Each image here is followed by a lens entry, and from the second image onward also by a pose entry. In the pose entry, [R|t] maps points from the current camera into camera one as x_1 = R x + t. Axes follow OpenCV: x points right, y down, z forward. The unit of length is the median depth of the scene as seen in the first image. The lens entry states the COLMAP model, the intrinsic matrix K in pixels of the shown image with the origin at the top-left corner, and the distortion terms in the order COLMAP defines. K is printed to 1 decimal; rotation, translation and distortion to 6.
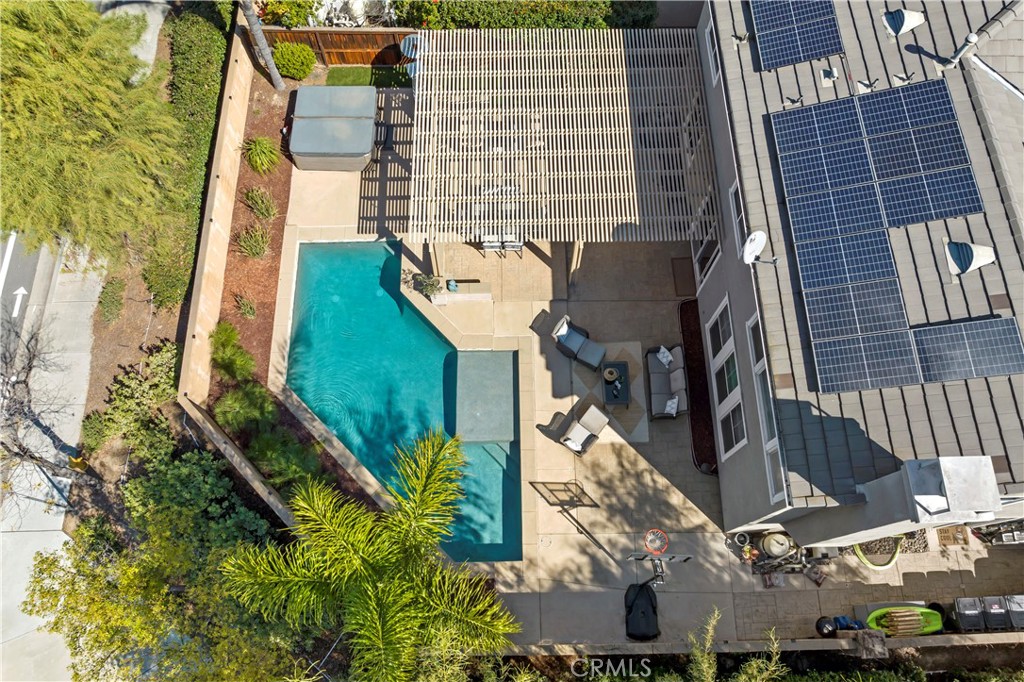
lens RADIAL K [[718.9, 0, 536.7], [0, 718.9, 322.3], [0, 0, 1]] dist [-0.034490, -0.000263]
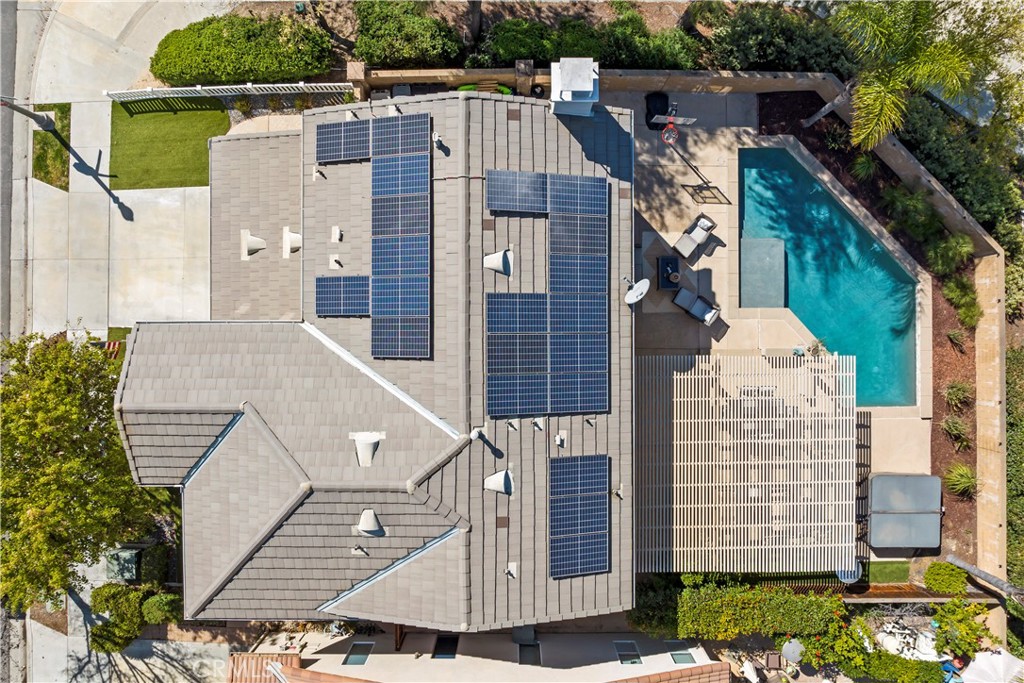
lens RADIAL K [[739.2, 0, 496.3], [0, 739.2, 343.3], [0, 0, 1]] dist [-0.038889, 0.001859]
pose [[-0.999781, -0.020927, 0.000171, 0.428286], [0.019625, -0.934629, 0.355082, -0.524823], [-0.007271, 0.355008, 0.934835, -0.201130]]
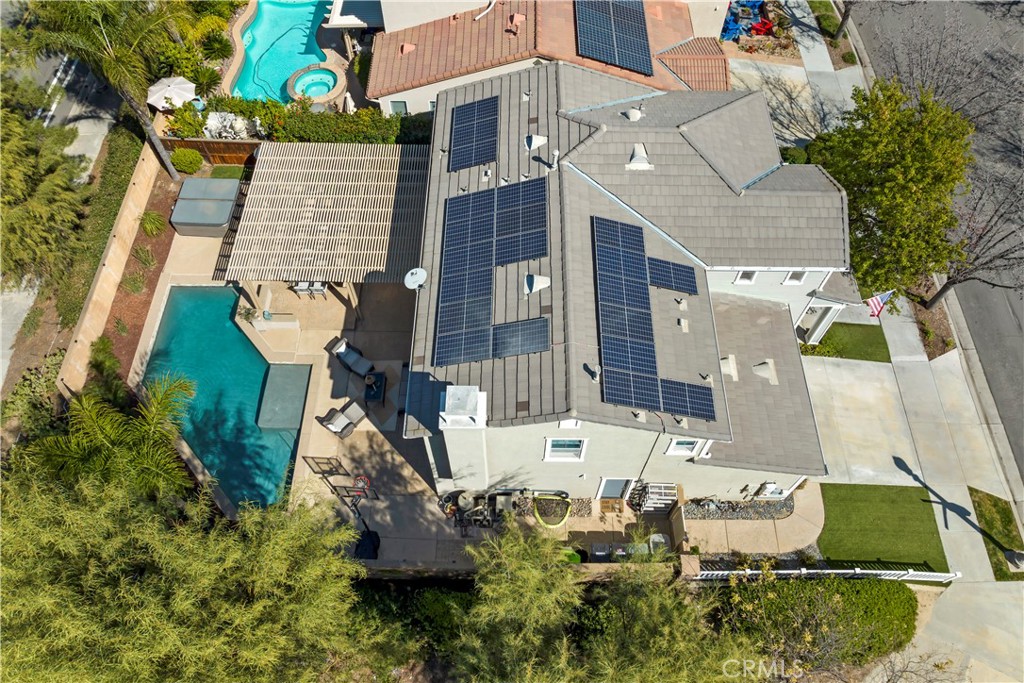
lens RADIAL K [[726.5, 0, 525.3], [0, 726.5, 269.6], [0, 0, 1]] dist [-0.040704, -0.000795]
pose [[0.999674, 0.022709, -0.011684, 0.422084], [-0.024661, 0.977244, -0.210682, 0.153960], [0.006634, 0.210902, 0.977485, -0.414049]]
